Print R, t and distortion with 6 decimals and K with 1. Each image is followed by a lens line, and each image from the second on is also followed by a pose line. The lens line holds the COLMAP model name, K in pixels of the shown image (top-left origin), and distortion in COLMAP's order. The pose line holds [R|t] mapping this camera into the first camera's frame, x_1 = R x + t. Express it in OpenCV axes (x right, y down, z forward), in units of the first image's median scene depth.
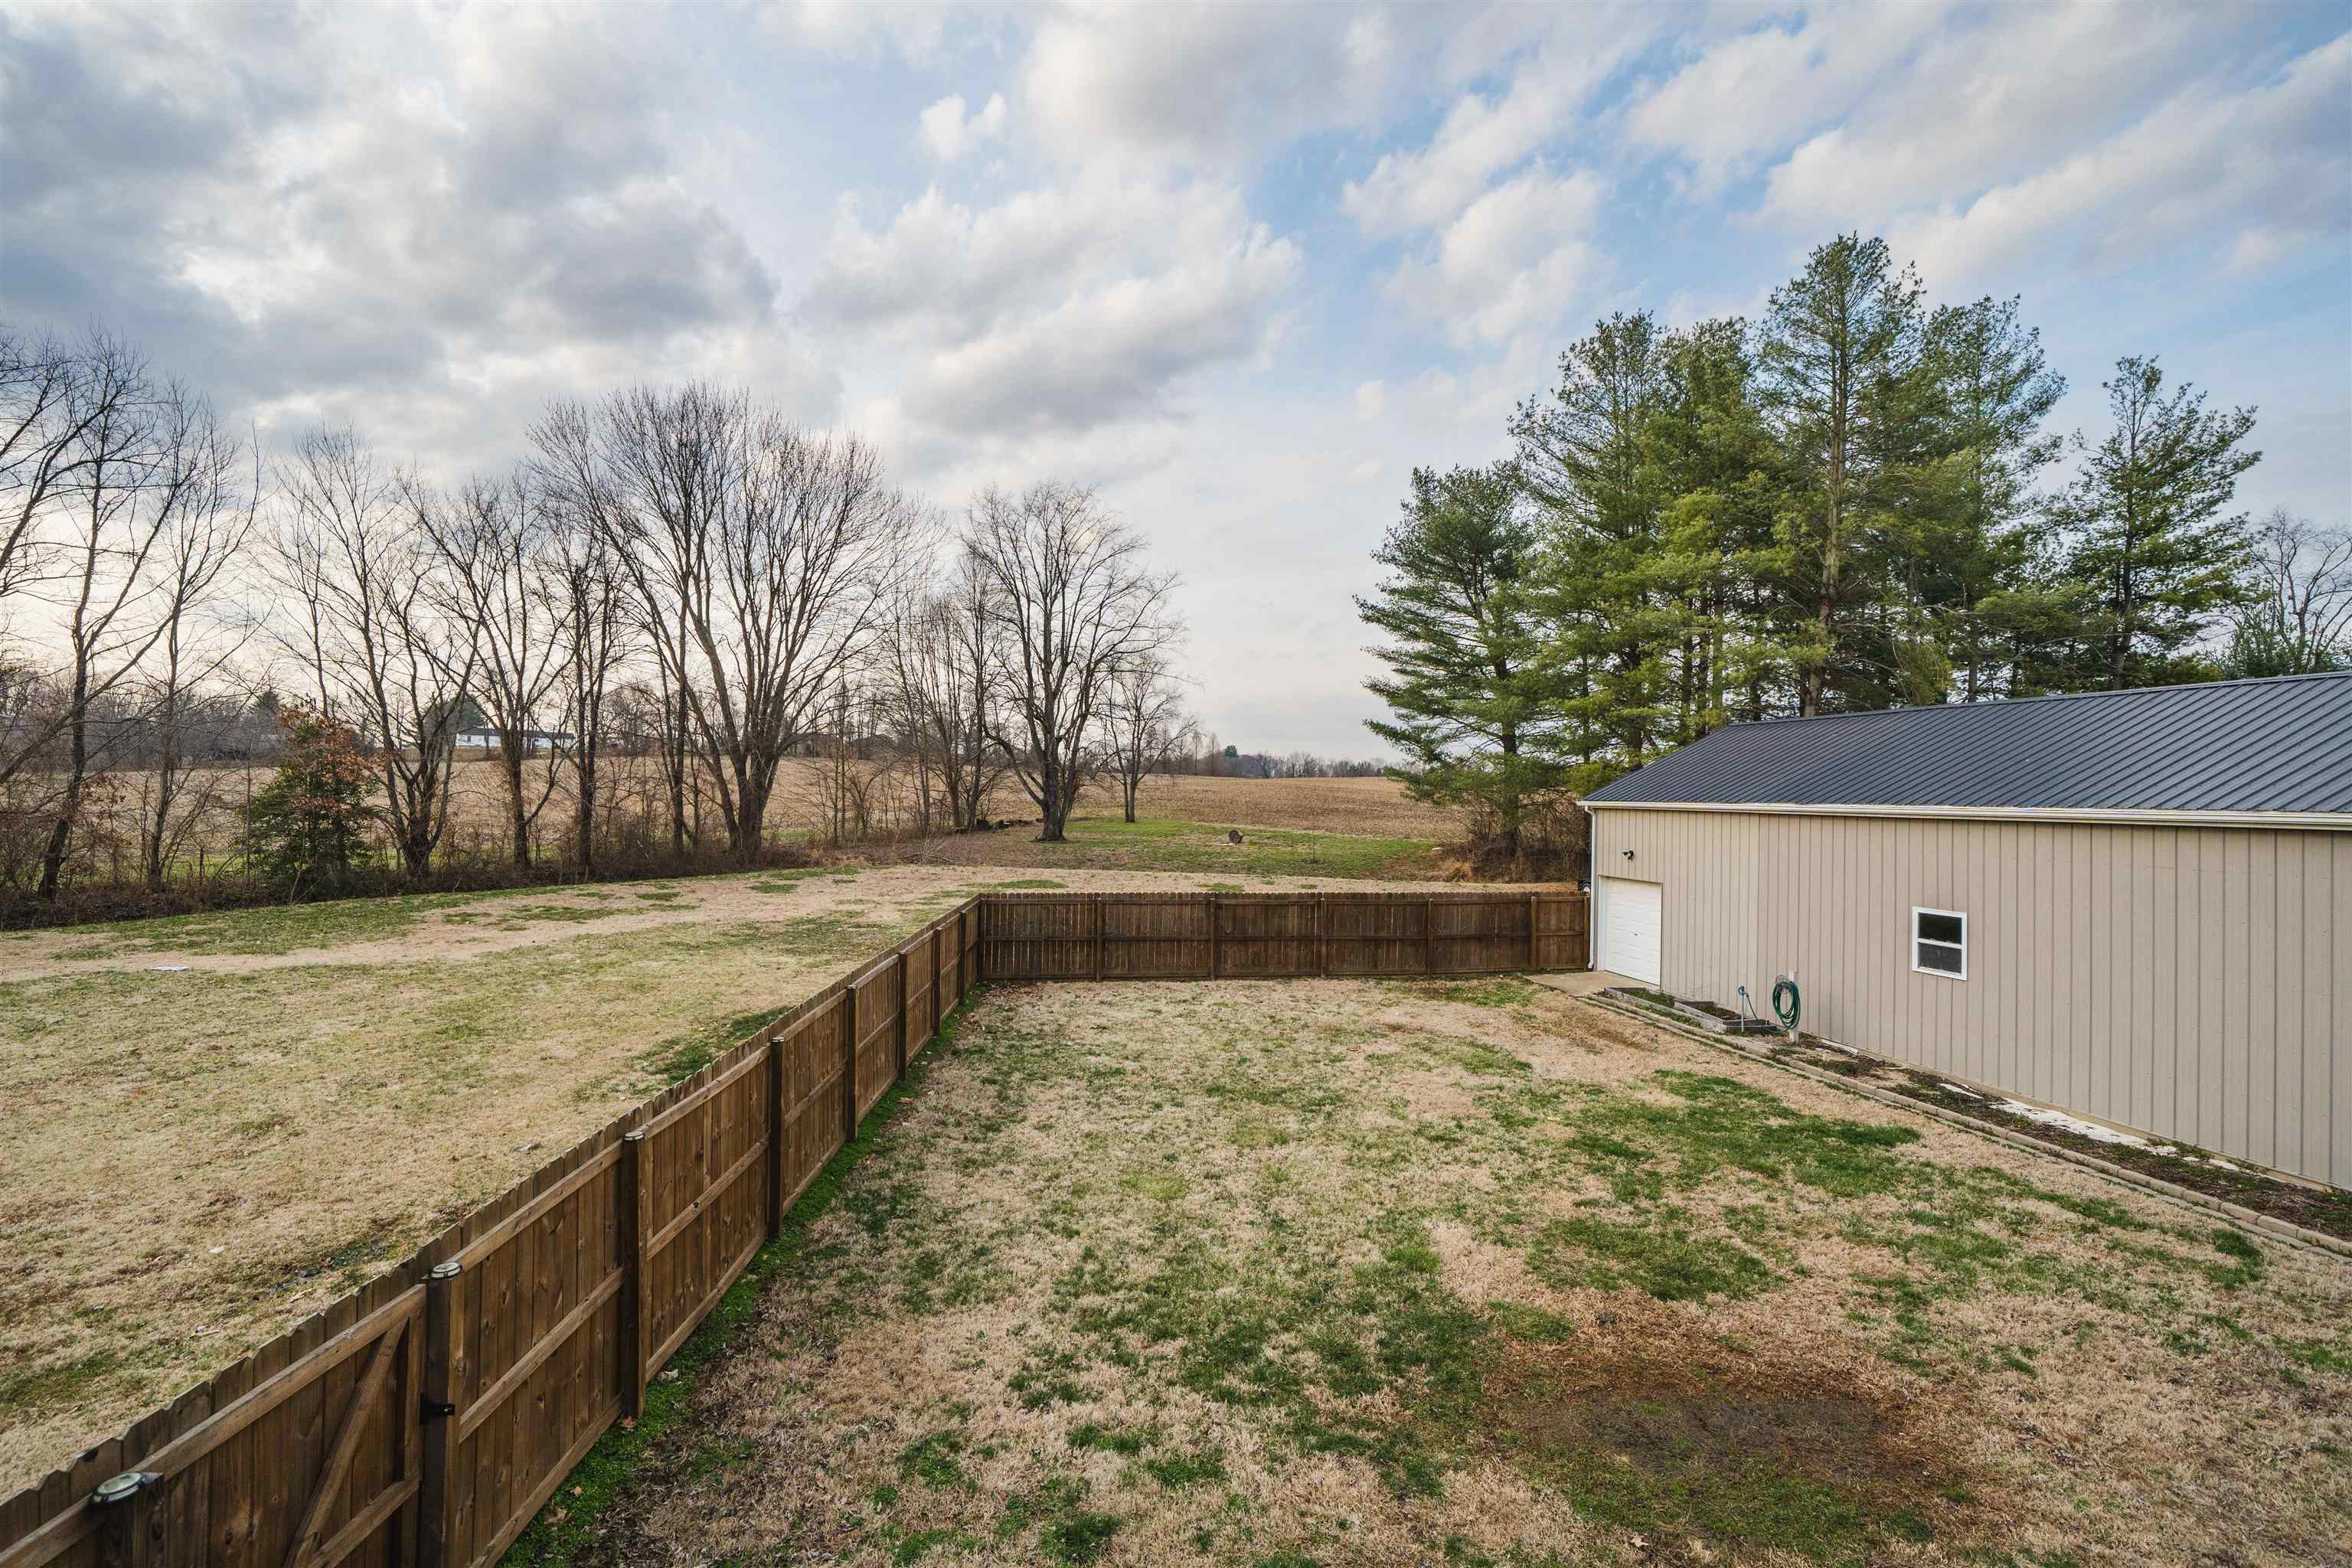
lens RADIAL K [[986.8, 0, 1178.7], [0, 986.8, 783.1], [0, 0, 1]] dist [-0.001052, 0.000157]
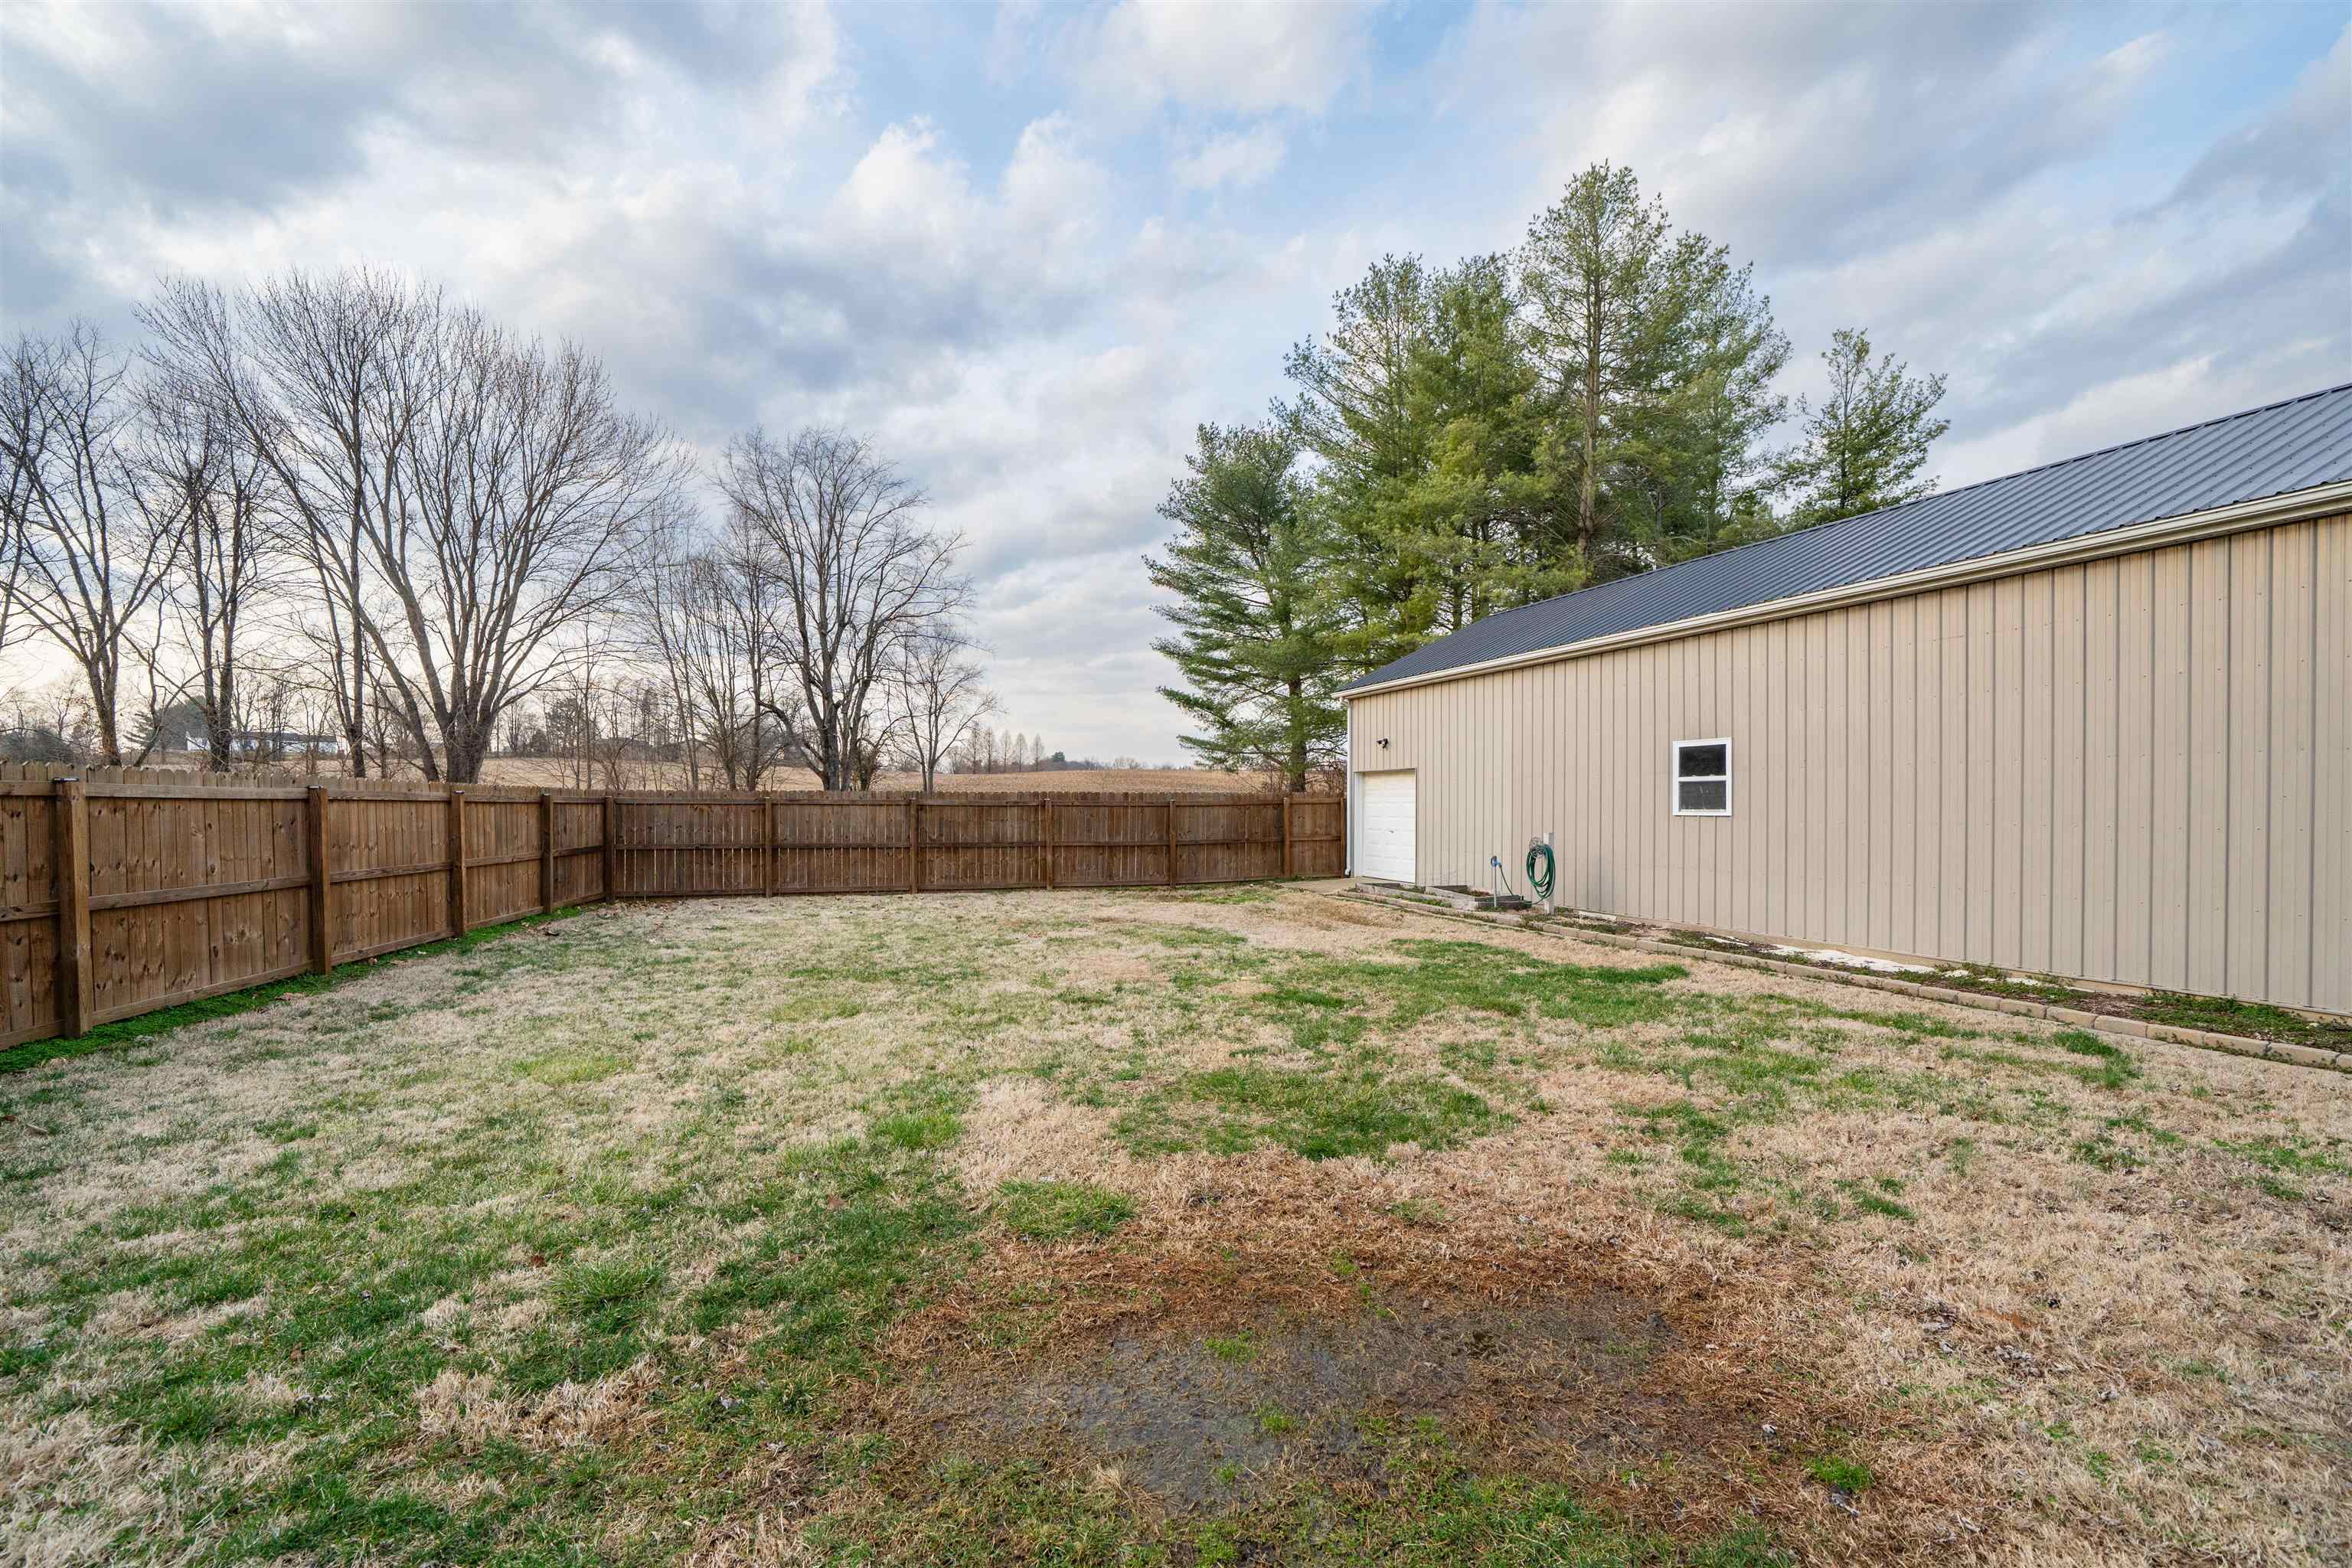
lens RADIAL K [[934.9, 0, 1158.9], [0, 934.9, 809.9], [0, 0, 1]] dist [-0.002222, -0.000087]
pose [[0.988567, -0.016358, 0.149891, 0.173928], [0.014090, 0.999770, 0.016178, 0.167197], [-0.150121, -0.013881, 0.988570, 0.256504]]
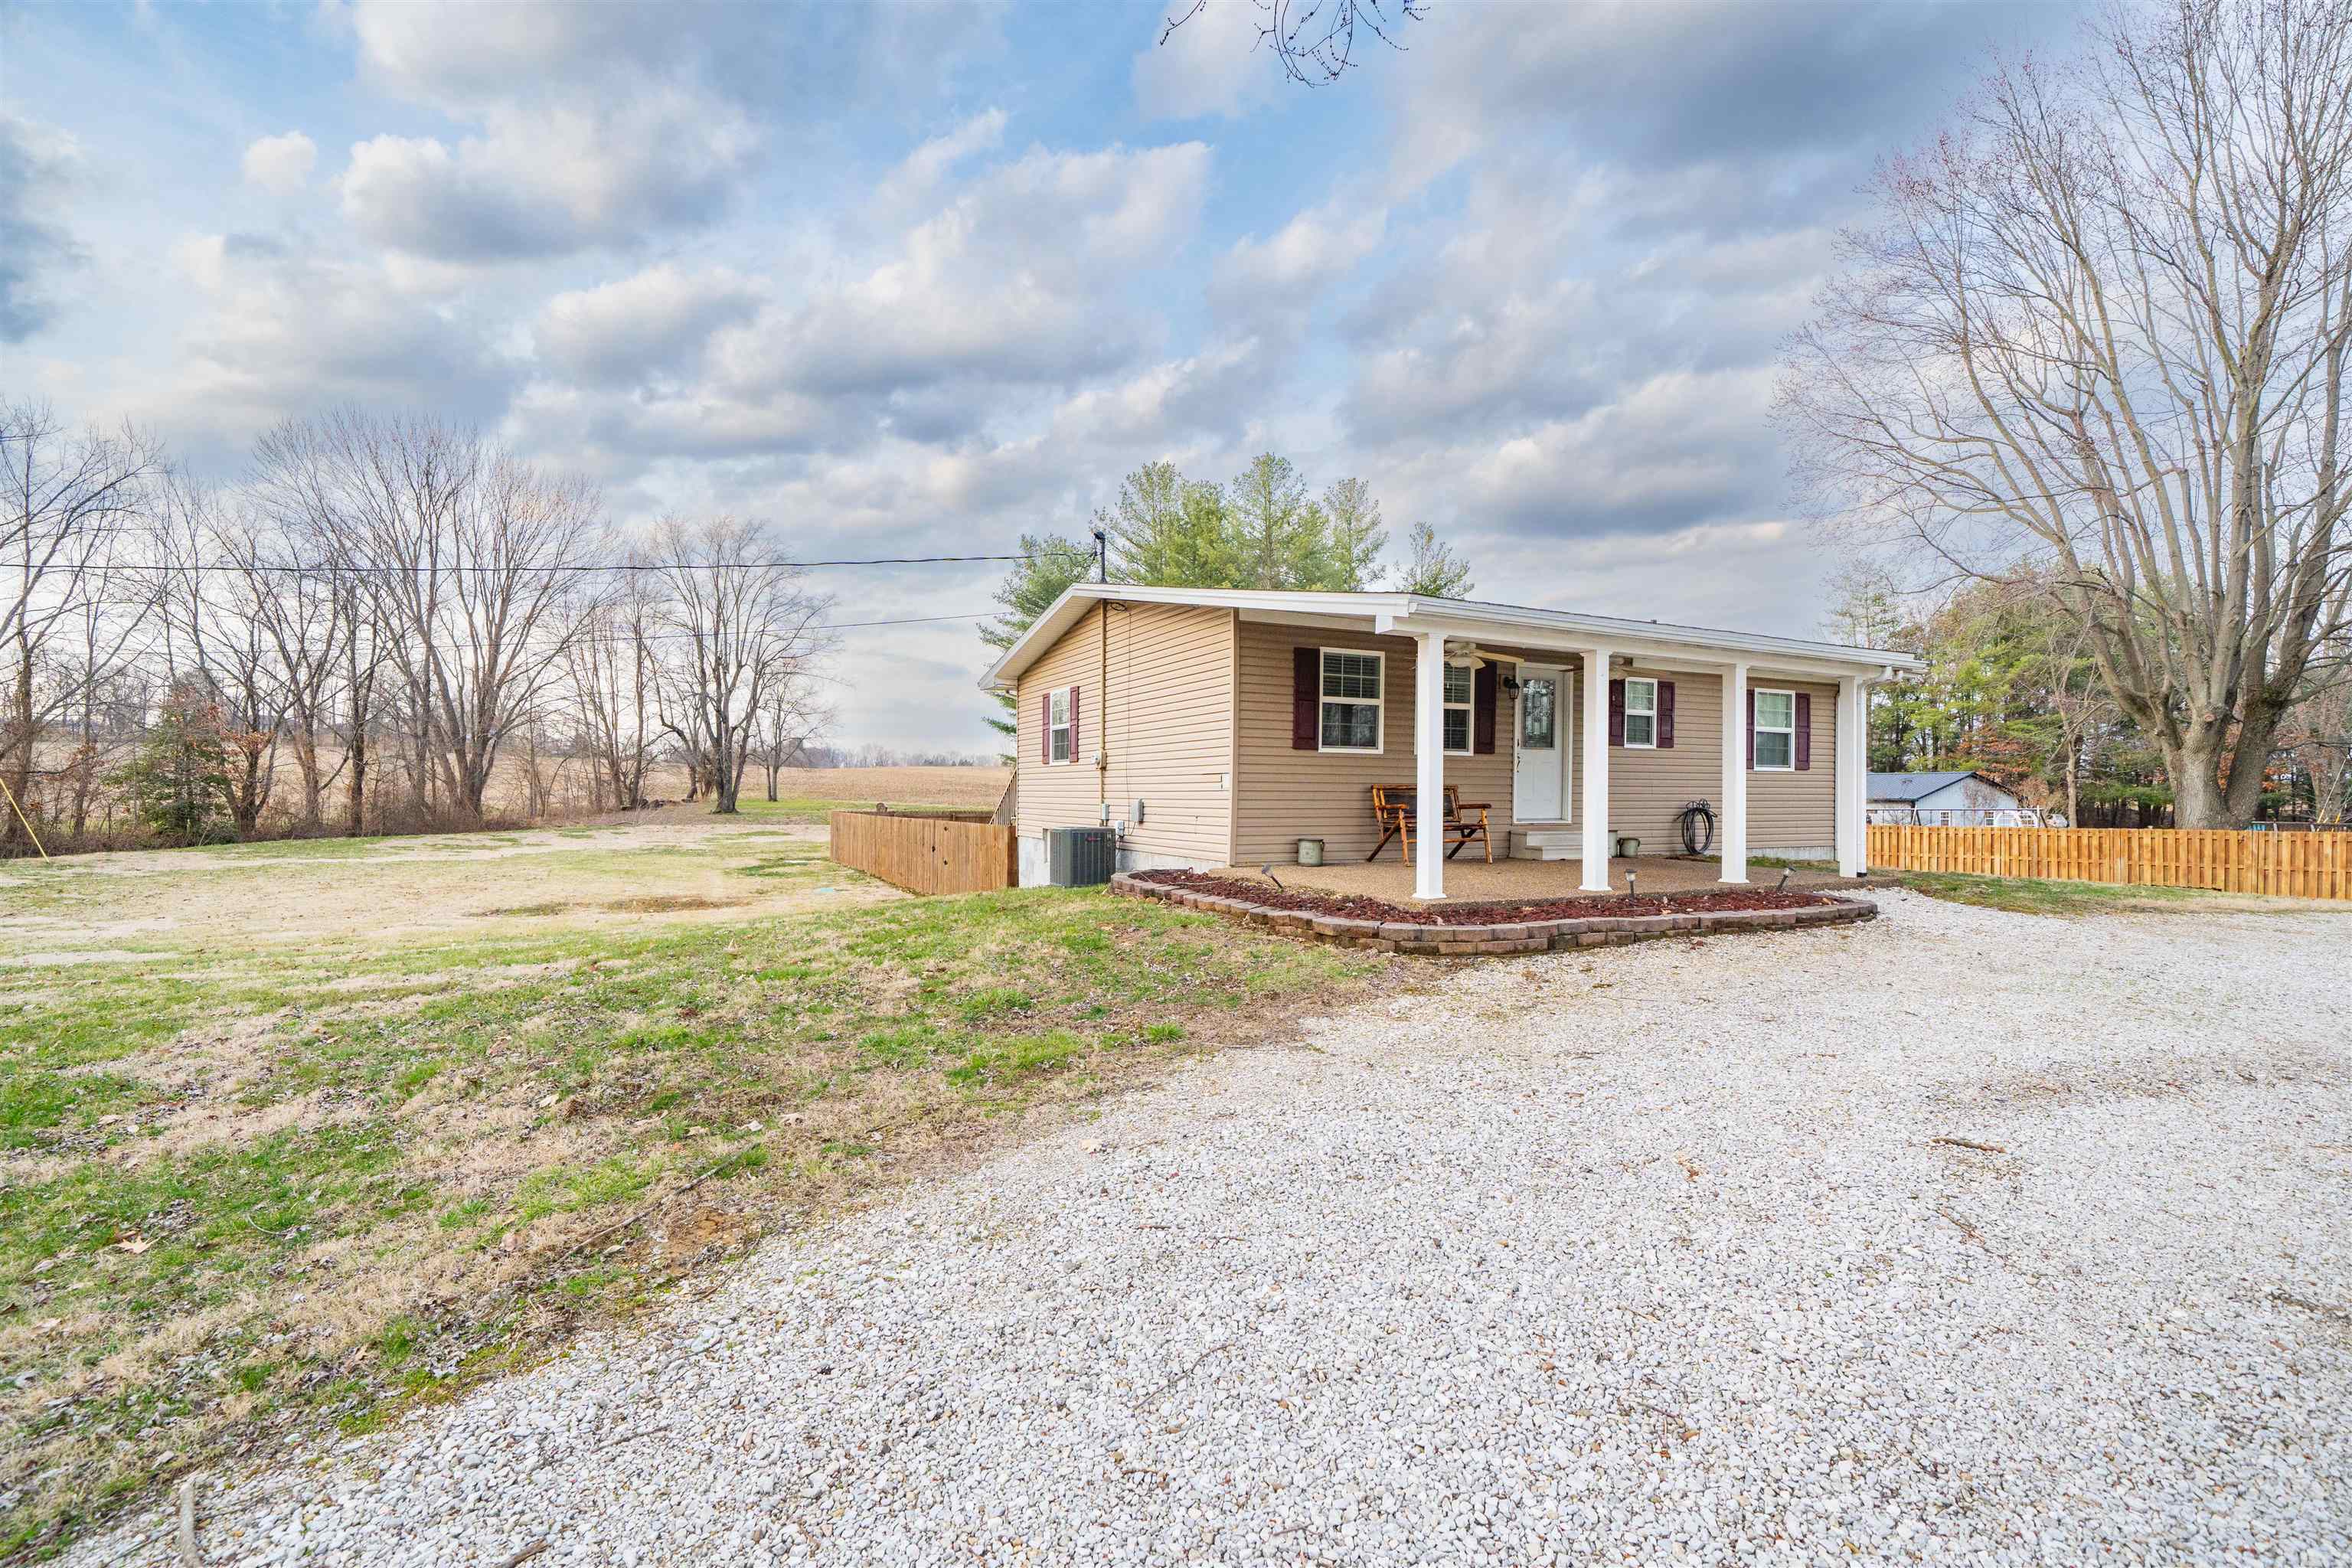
lens RADIAL K [[986.8, 0, 1177.0], [0, 986.8, 786.0], [0, 0, 1]] dist [-0.001052, 0.000157]
pose [[0.911564, -0.008165, 0.411077, -0.450466], [0.004078, 0.999933, 0.010819, 0.057941], [-0.411138, -0.008186, 0.911536, -1.175736]]
